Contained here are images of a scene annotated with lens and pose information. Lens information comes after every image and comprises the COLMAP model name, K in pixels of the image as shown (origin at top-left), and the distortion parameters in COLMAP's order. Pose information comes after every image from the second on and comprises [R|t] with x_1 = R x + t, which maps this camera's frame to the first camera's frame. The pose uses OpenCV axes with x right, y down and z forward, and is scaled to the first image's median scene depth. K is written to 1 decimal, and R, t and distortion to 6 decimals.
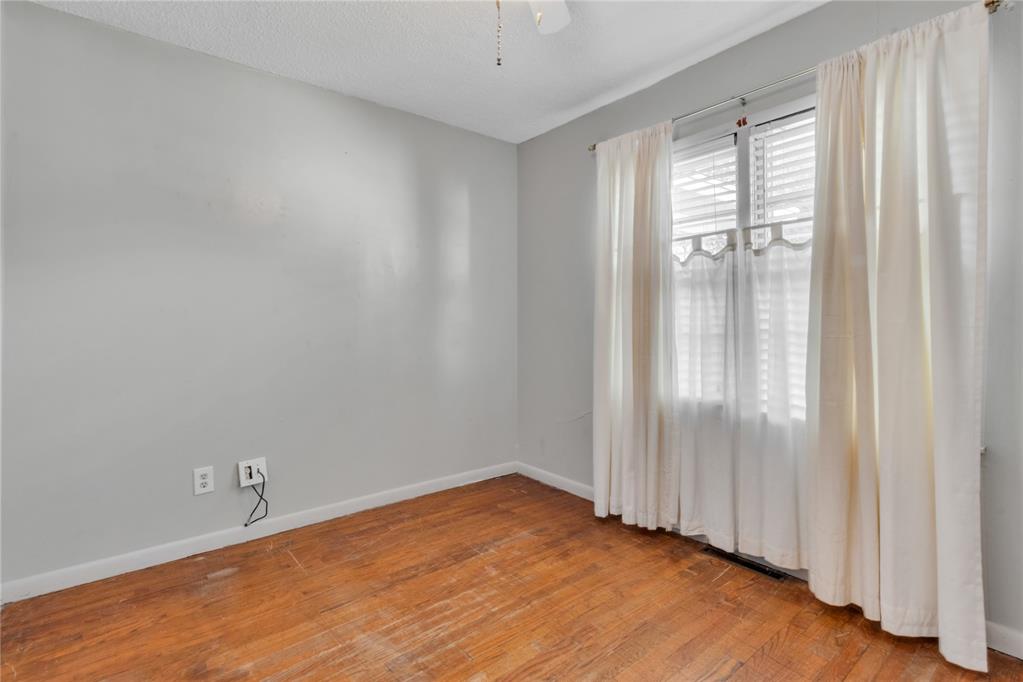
lens RADIAL K [[481.6, 0, 513.6], [0, 481.6, 338.7], [0, 0, 1]] dist [-0.021939, 0.002803]
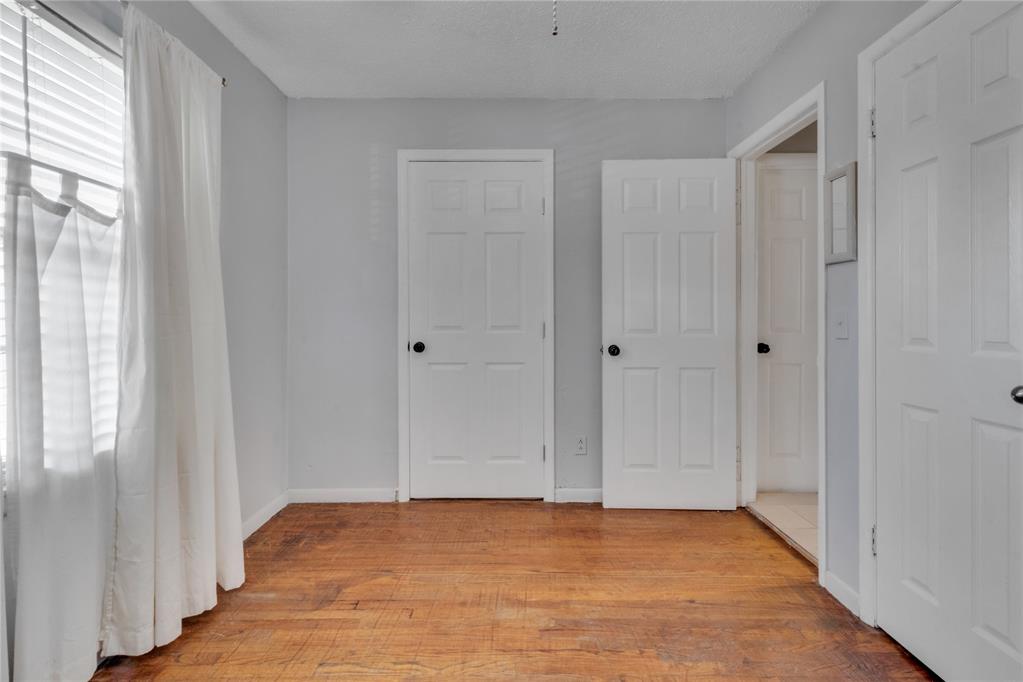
lens RADIAL K [[481.6, 0, 517.5], [0, 481.6, 319.4], [0, 0, 1]] dist [-0.021939, 0.002803]
pose [[-0.780496, 0.003511, 0.625151, -0.372116], [0.033859, 0.998754, 0.036663, -0.043585], [-0.624243, 0.049782, -0.779642, 1.203259]]
